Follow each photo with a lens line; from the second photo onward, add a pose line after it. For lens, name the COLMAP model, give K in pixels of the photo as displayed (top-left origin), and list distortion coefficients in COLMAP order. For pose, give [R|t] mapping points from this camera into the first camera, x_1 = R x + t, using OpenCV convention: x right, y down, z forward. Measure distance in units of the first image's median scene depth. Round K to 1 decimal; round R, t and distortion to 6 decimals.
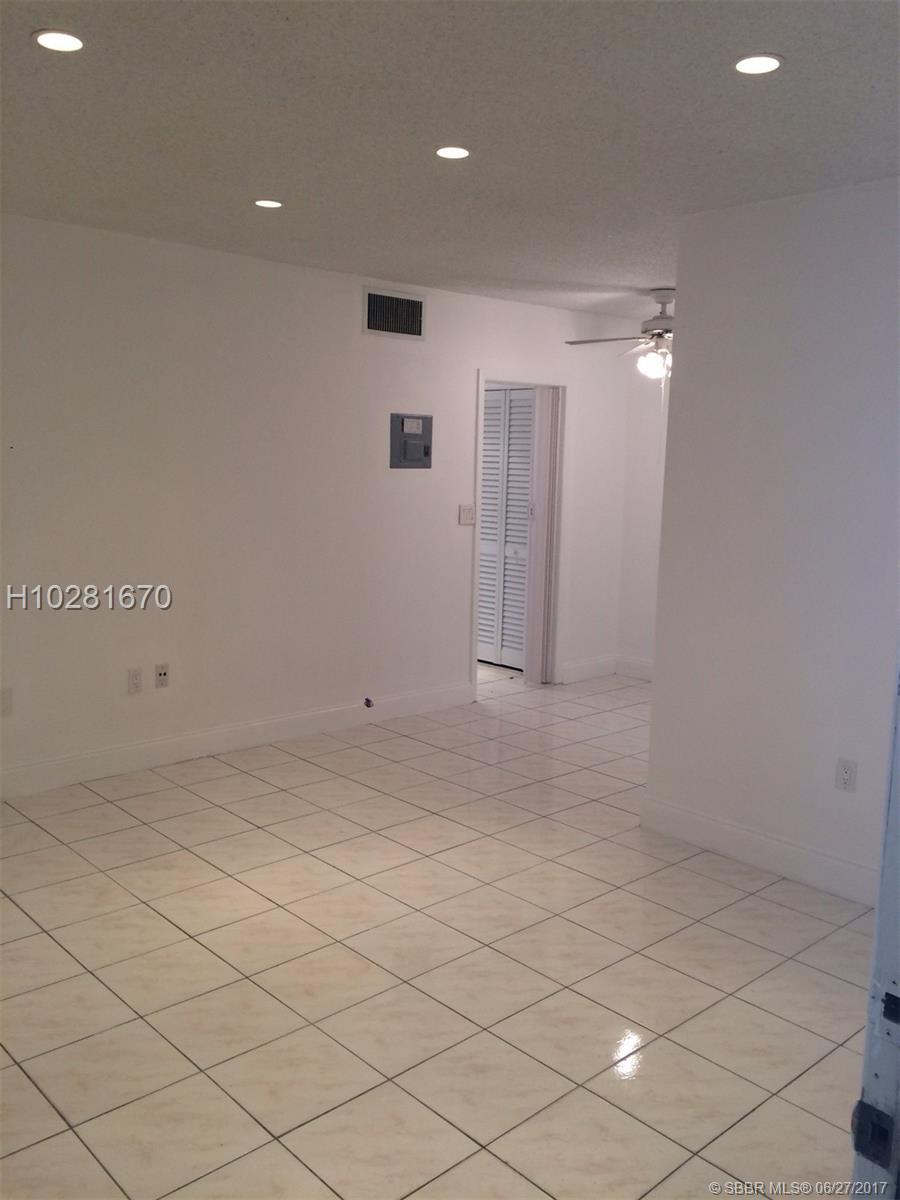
lens RADIAL K [[1034.7, 0, 451.2], [0, 1034.7, 595.2], [0, 0, 1]] dist [0.084688, -0.112275]
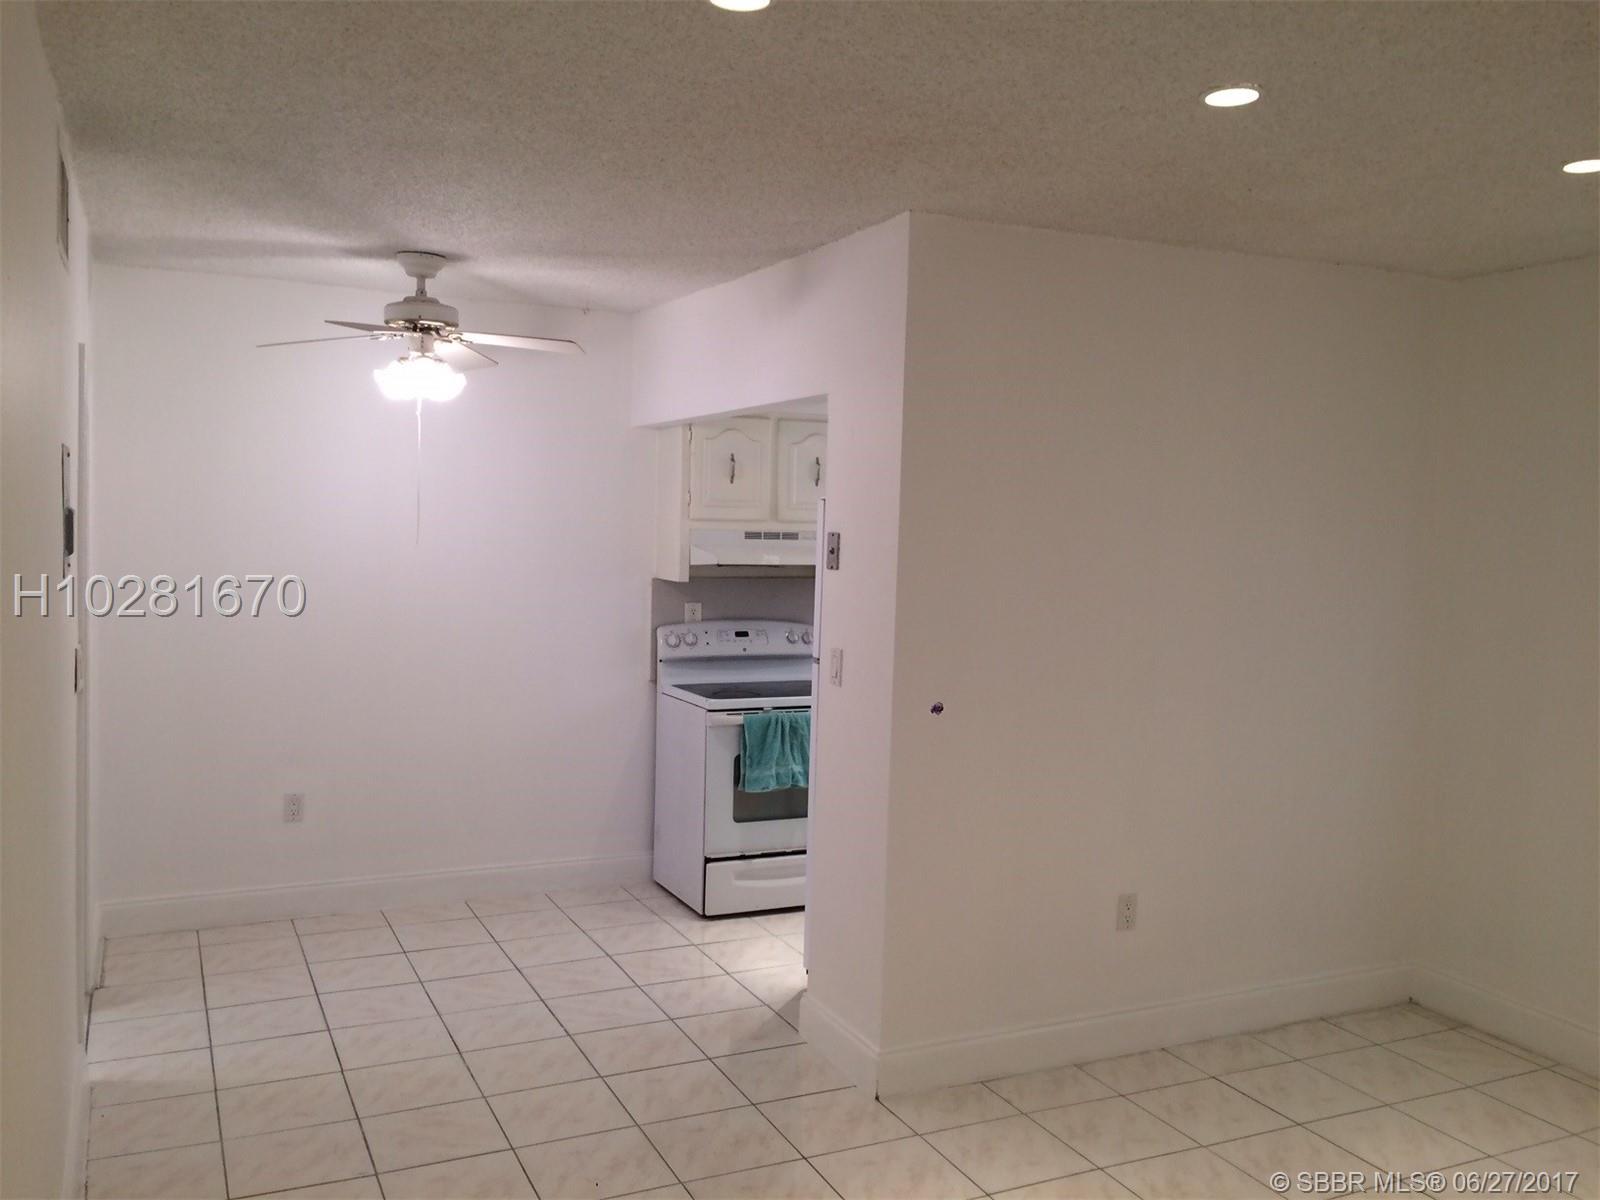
lens RADIAL K [[1379.7, 0, 787.1], [0, 1379.7, 616.9], [0, 0, 1]] dist [0.084688, -0.112275]
pose [[0.306628, -0.093672, 0.947209, -0.738481], [0.115907, 0.991414, 0.060523, -0.164374], [-0.944746, 0.091231, 0.314852, 0.841261]]
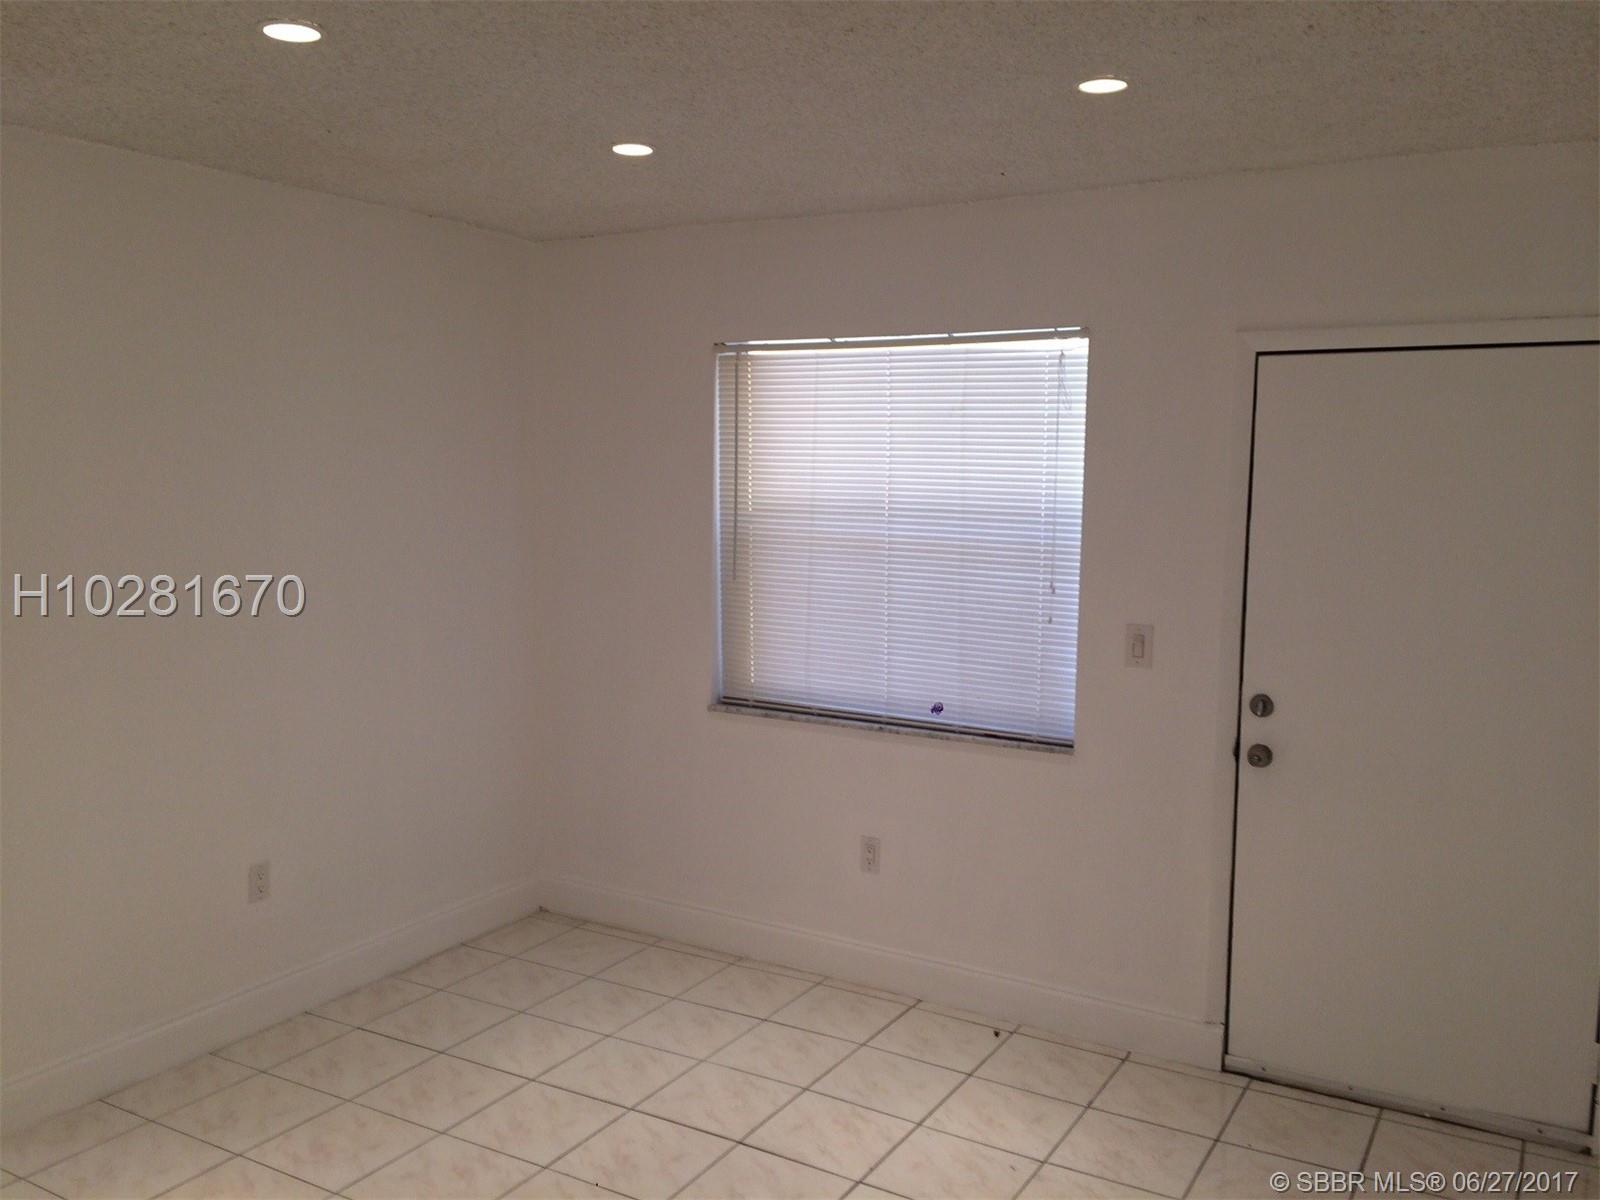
lens RADIAL K [[1379.7, 0, 805.3], [0, 1379.7, 611.8], [0, 0, 1]] dist [0.084688, -0.112275]
pose [[-0.291854, -0.129979, 0.947590, -0.731025], [0.114314, 0.978881, 0.169480, -0.166828], [-0.949607, 0.157786, -0.270832, 0.816037]]
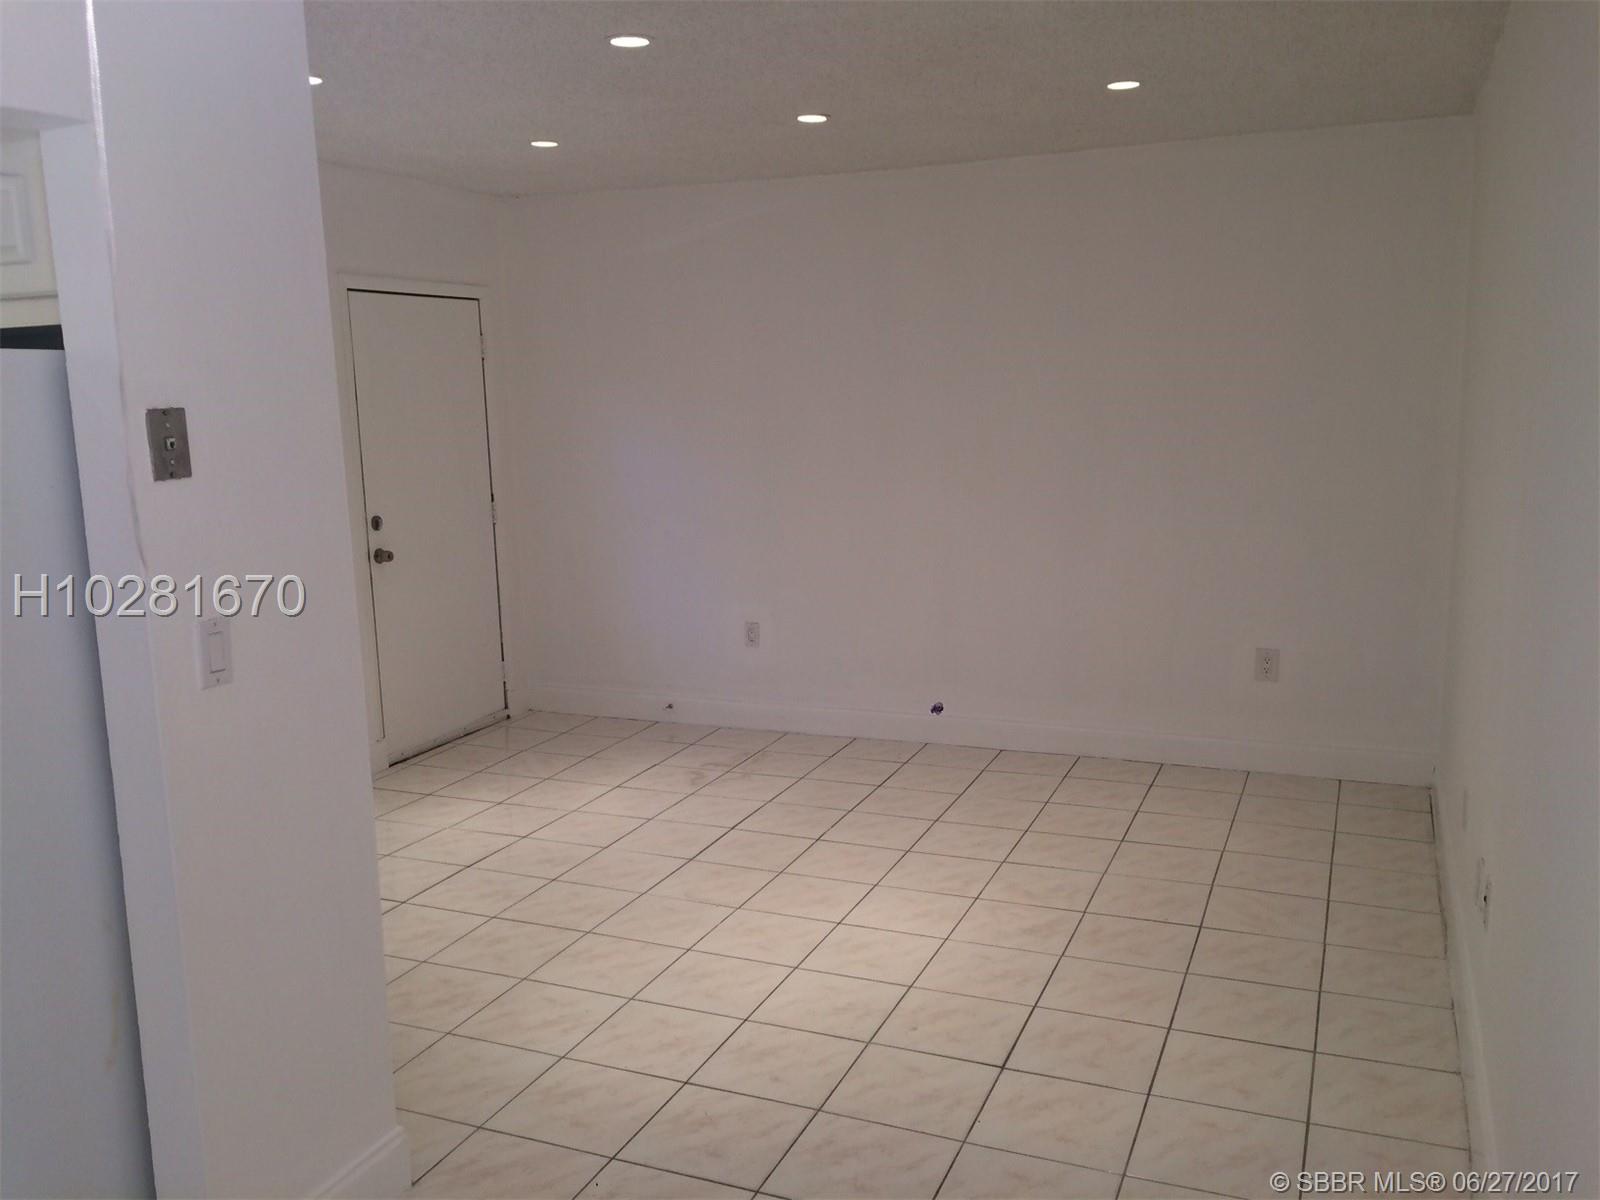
lens RADIAL K [[1379.7, 0, 790.8], [0, 1379.7, 602.2], [0, 0, 1]] dist [0.084688, -0.112275]
pose [[-0.911004, 0.064644, -0.407299, 0.303152], [-0.055409, 0.959497, 0.276217, -0.256501], [0.408658, 0.274203, -0.870524, 1.767646]]
